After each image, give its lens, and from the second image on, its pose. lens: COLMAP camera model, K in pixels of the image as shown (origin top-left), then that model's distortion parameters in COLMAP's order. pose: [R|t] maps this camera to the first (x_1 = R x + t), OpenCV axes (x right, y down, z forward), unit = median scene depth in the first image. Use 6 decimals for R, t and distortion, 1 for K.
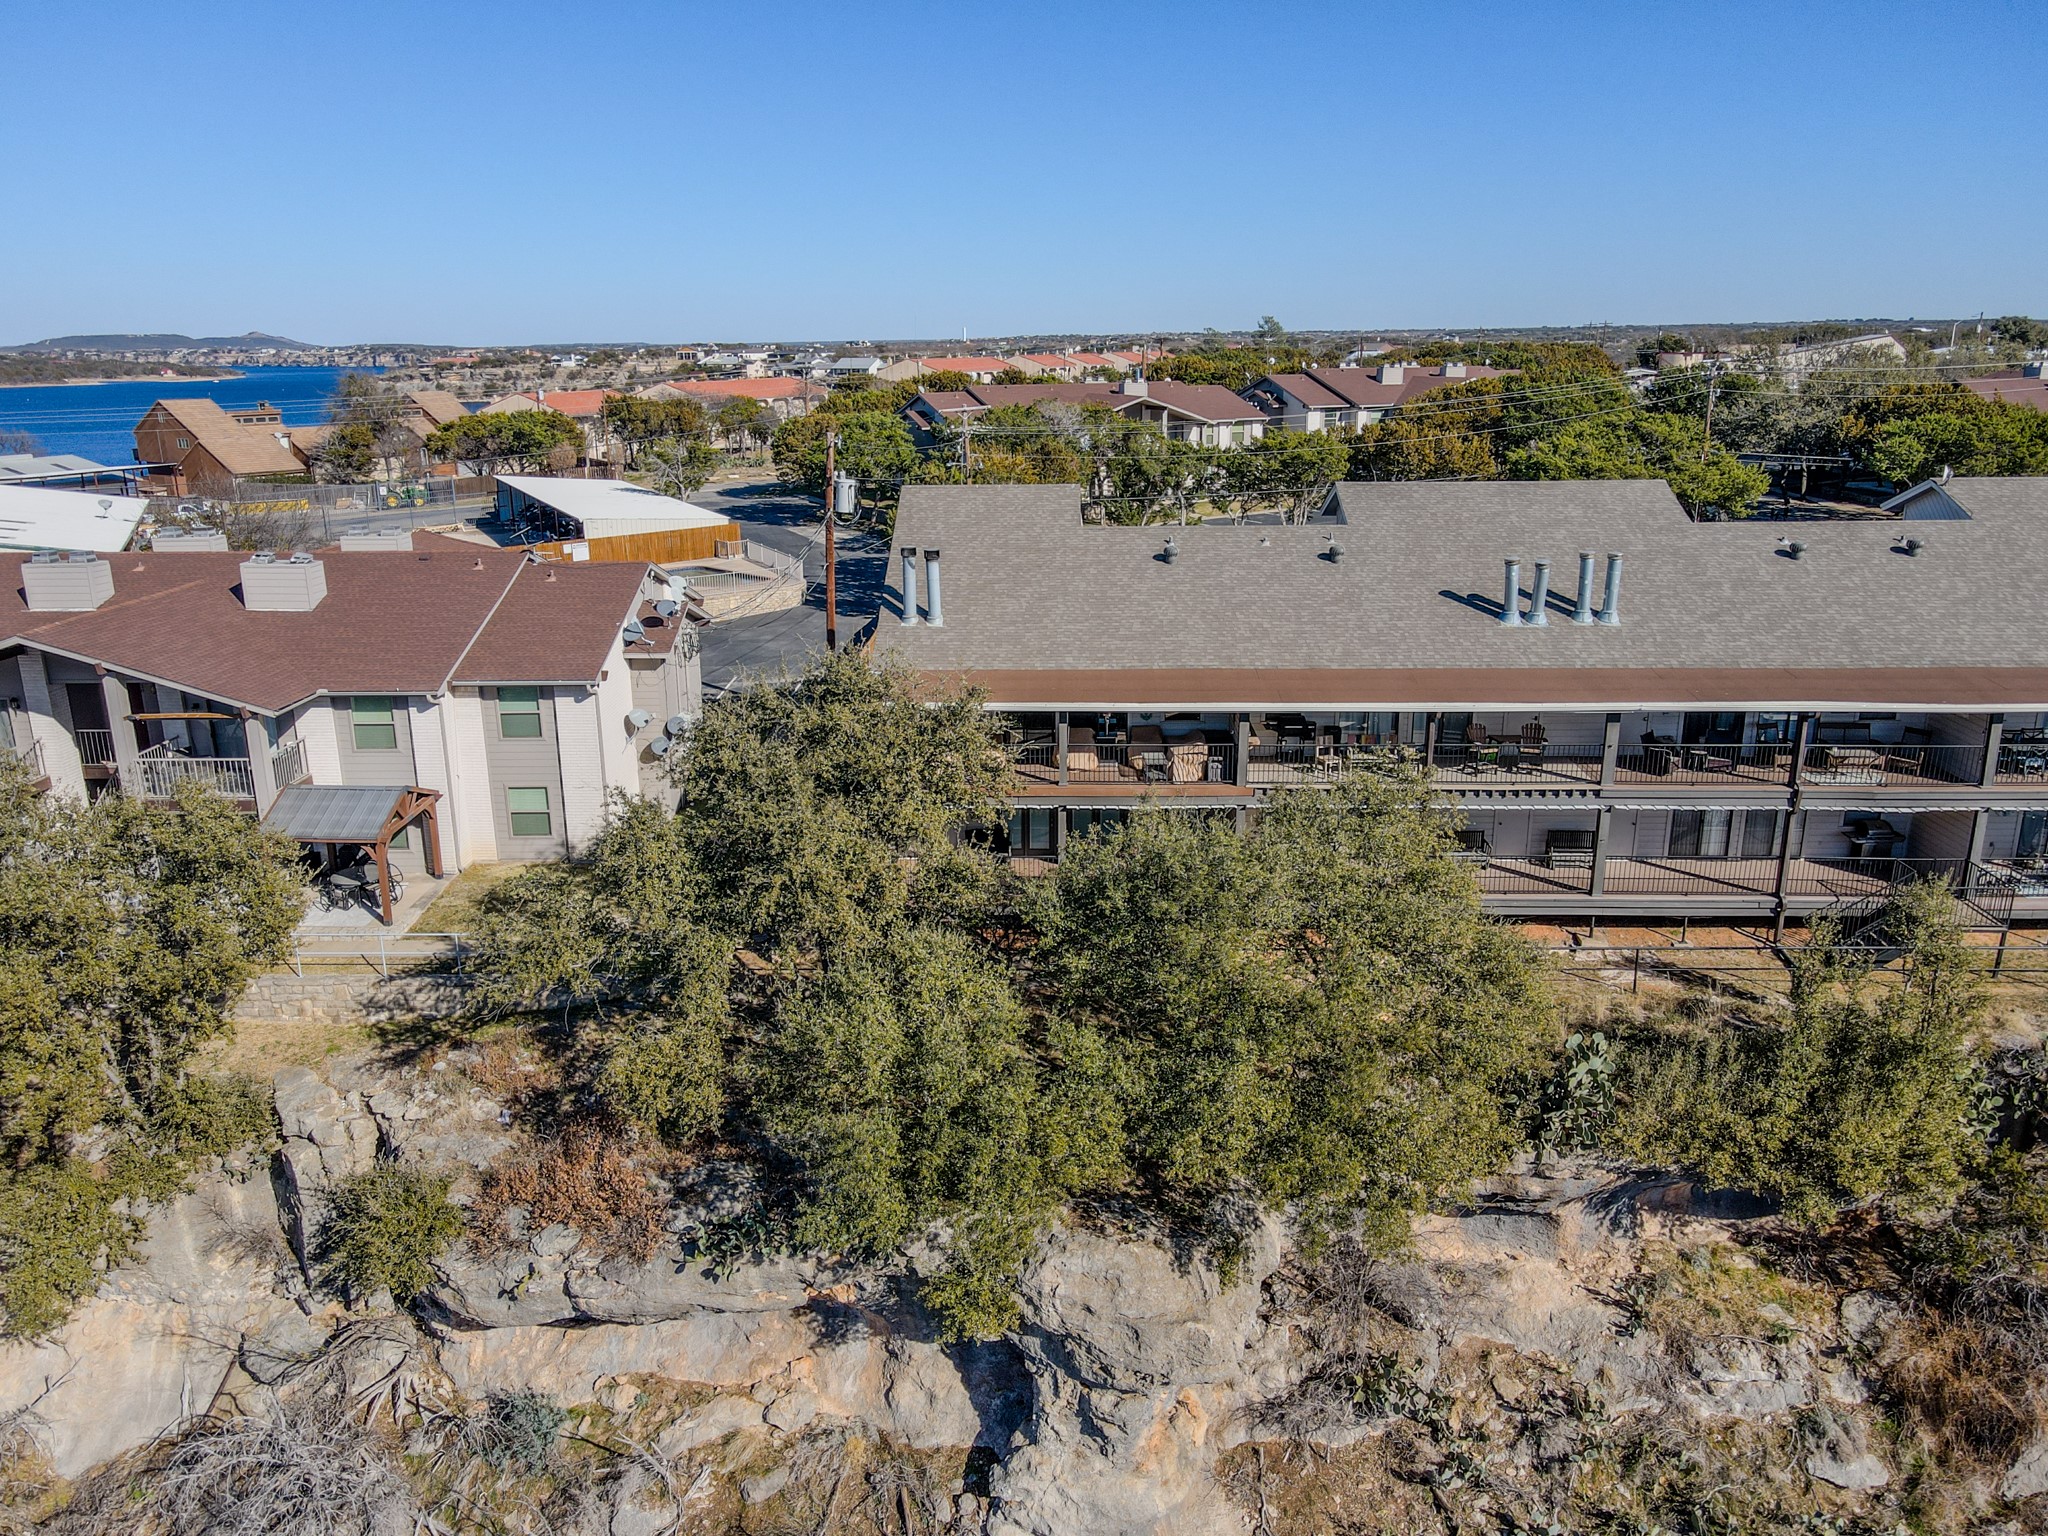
lens RADIAL K [[1537.7, 0, 1024.0], [0, 1537.7, 768.0], [0, 0, 1]] dist [0.016485, 0.001339]
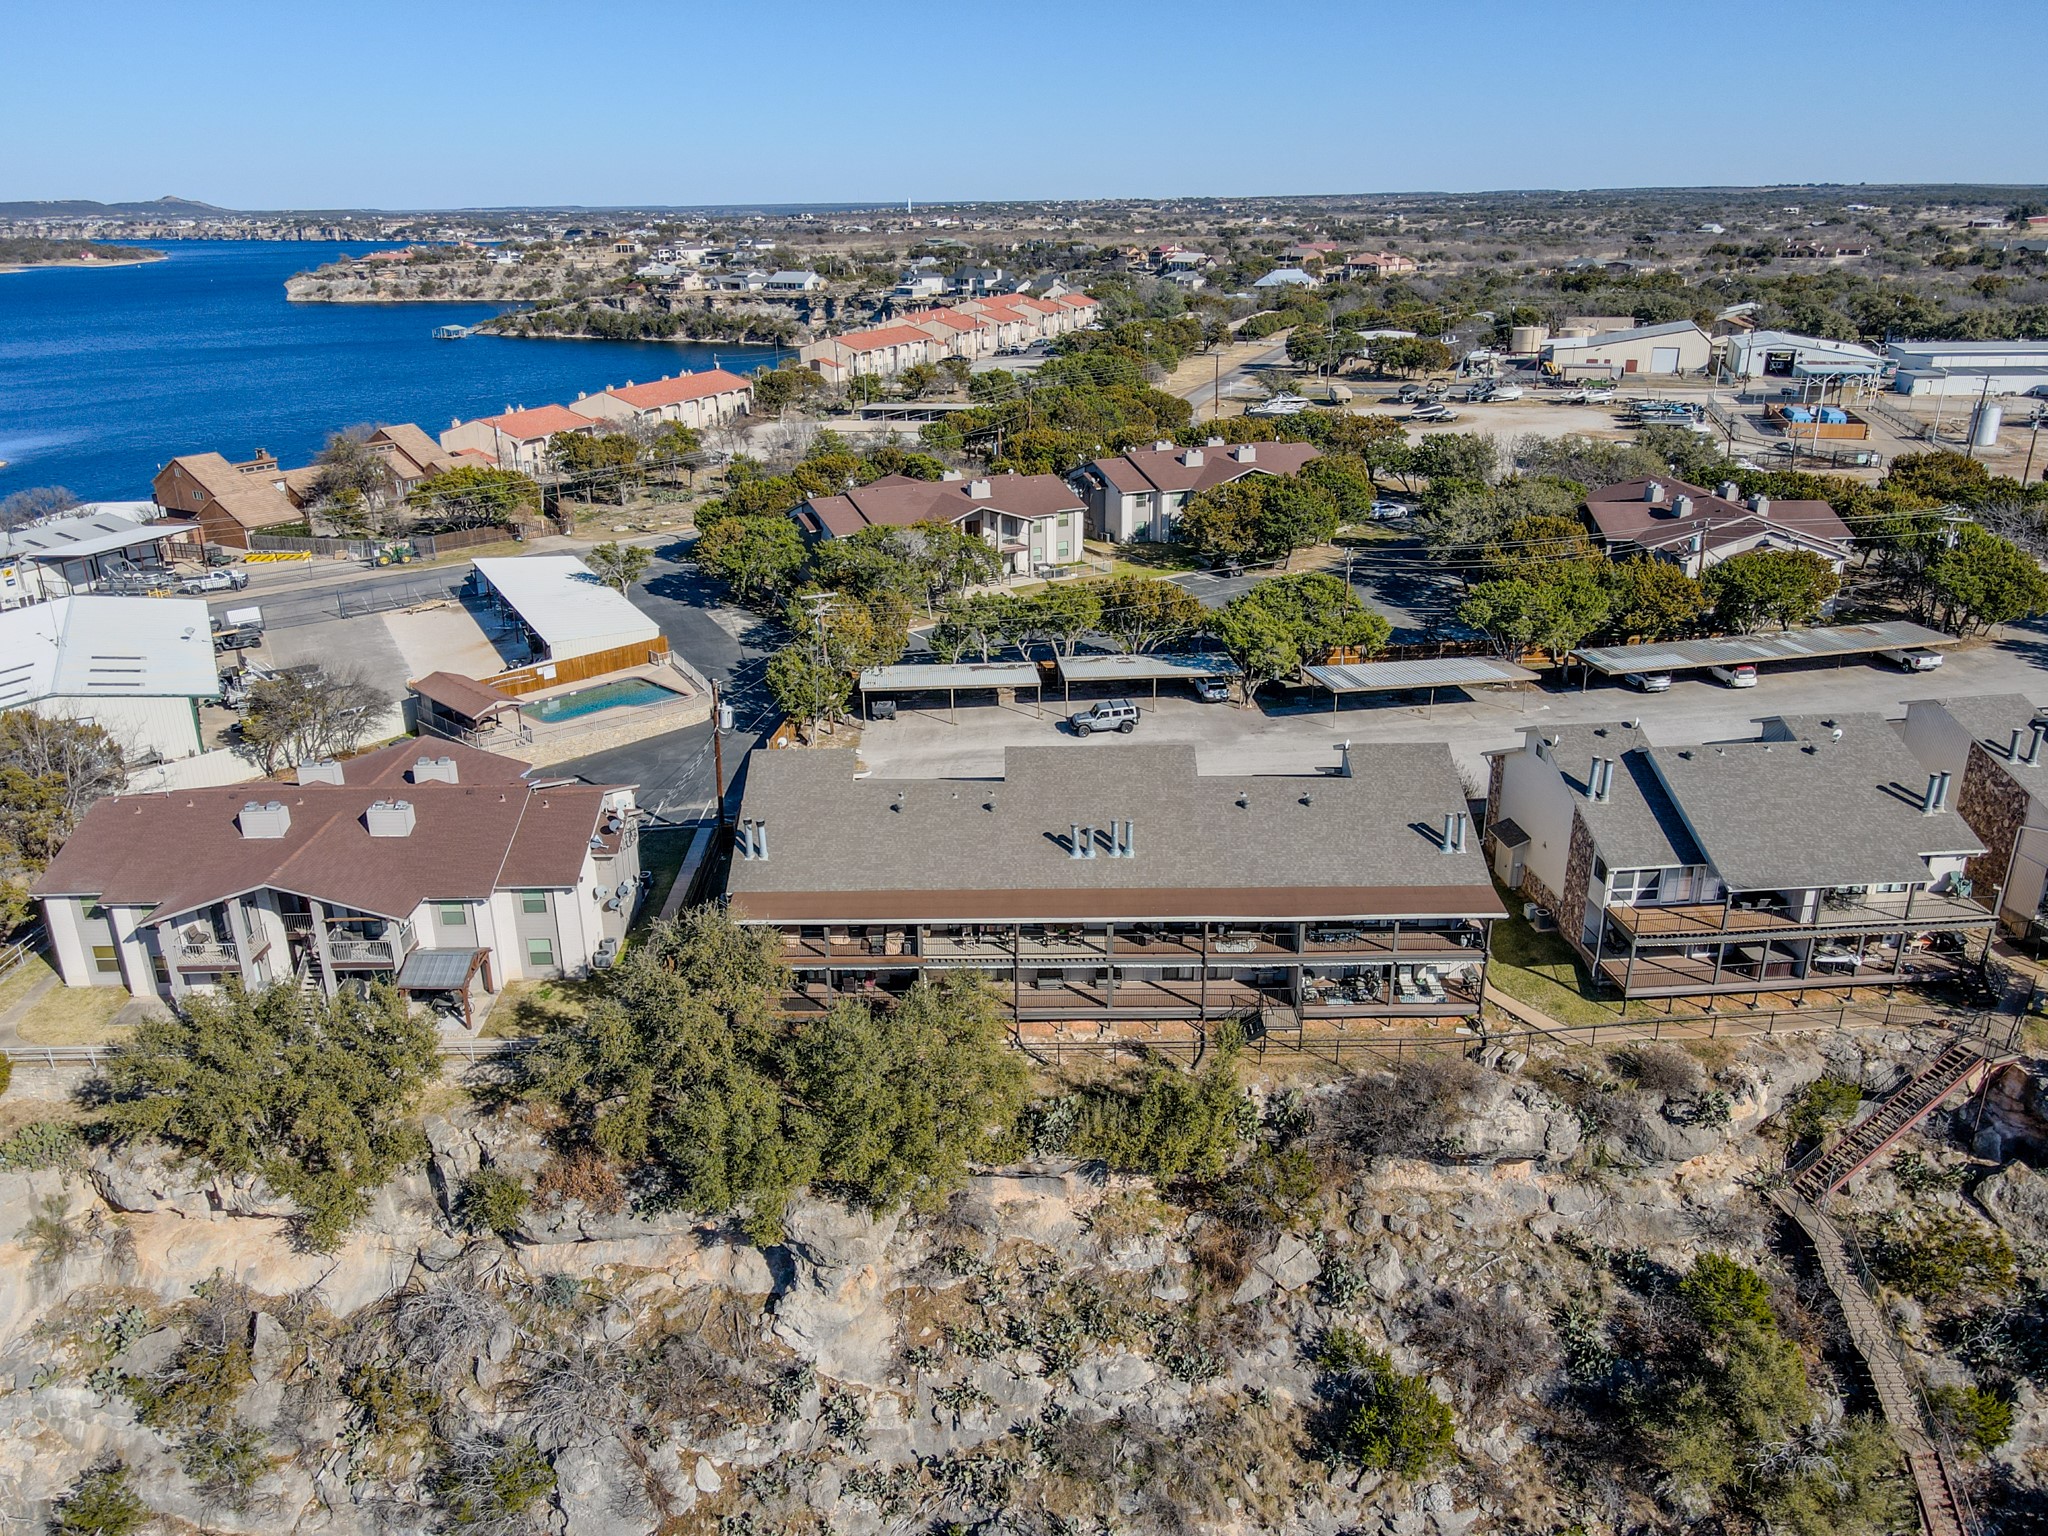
lens RADIAL K [[1464.0, 0, 1012.1], [0, 1464.0, 793.5], [0, 0, 1]] dist [-0.003374, 0.039867]
pose [[0.999353, -0.011219, 0.034179, 0.232021], [0.008375, 0.996578, 0.082237, -0.405702], [-0.034984, -0.081898, 0.996027, -0.956650]]
